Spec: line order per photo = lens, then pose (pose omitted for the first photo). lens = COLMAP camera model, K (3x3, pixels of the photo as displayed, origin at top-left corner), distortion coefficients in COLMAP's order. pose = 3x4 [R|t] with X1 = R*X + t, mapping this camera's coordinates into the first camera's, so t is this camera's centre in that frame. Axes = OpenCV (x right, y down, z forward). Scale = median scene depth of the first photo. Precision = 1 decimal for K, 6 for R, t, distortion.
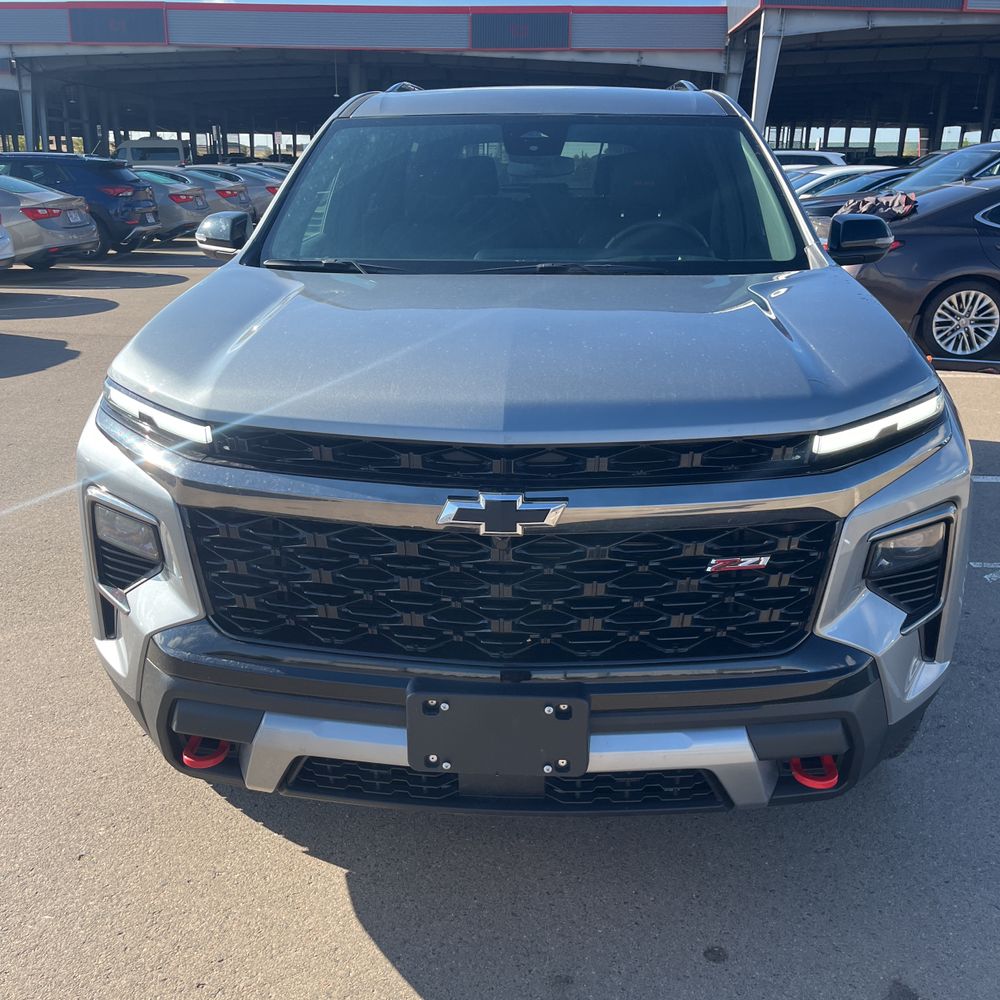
lens RADIAL K [[993.8, 0, 503.6], [0, 993.8, 505.0], [0, 0, 1]] dist [0.083490, -0.115351]
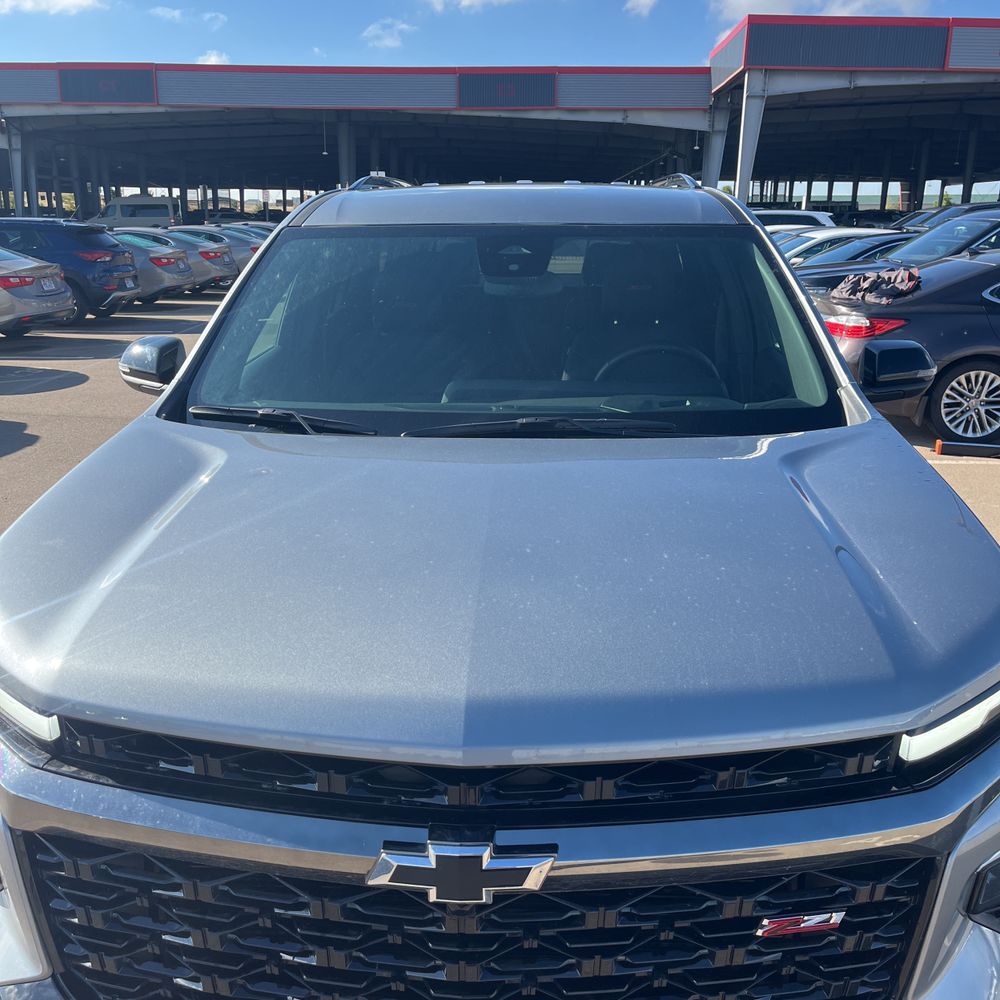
lens RADIAL K [[1000.9, 0, 499.9], [0, 1000.9, 507.0], [0, 0, 1]] dist [0.039545, -0.042111]
pose [[0.999965, -0.005066, 0.006708, 0.002509], [0.005369, 0.998931, -0.045915, -0.024265], [-0.006468, 0.045949, 0.998923, 0.033895]]
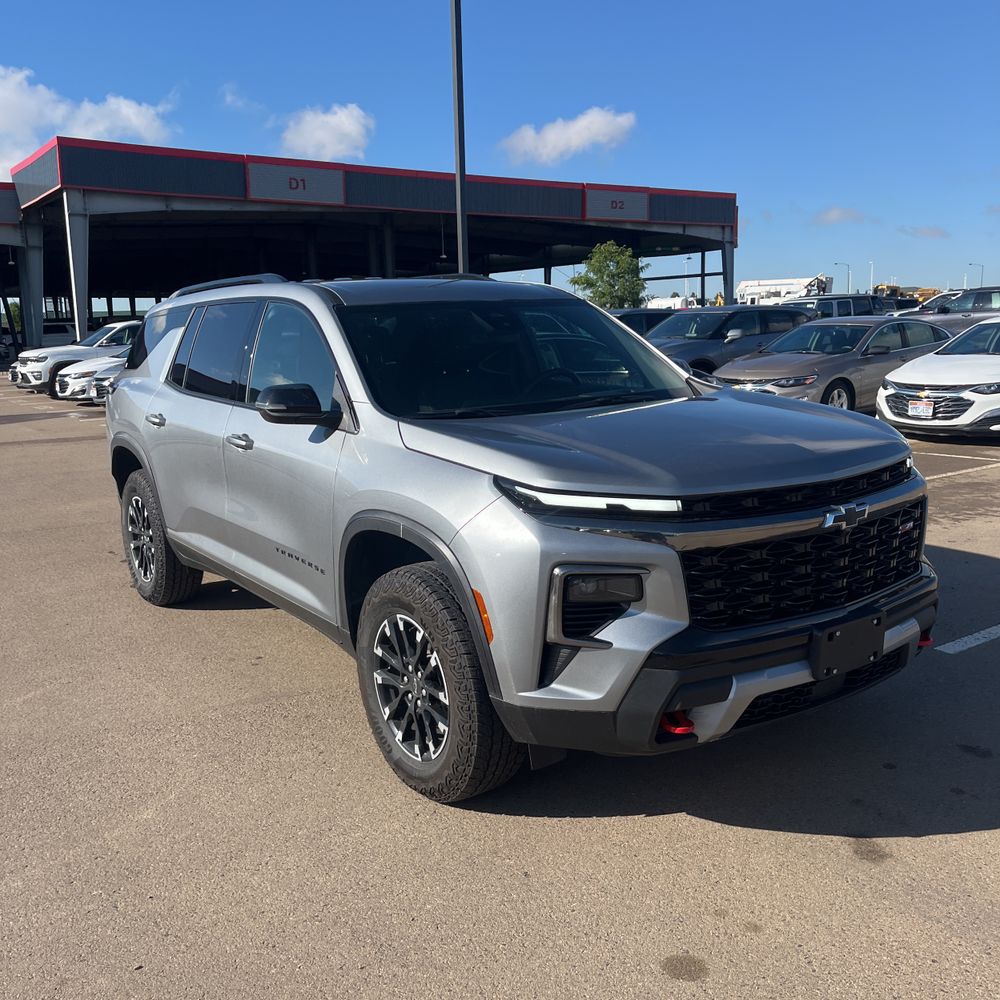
lens RADIAL K [[1000.9, 0, 499.9], [0, 1000.9, 507.0], [0, 0, 1]] dist [0.039545, -0.042111]
pose [[0.783630, -0.141708, 0.604850, -0.185831], [0.231795, 0.970018, -0.073046, -0.002306], [-0.576364, 0.197442, 0.792982, -0.011106]]
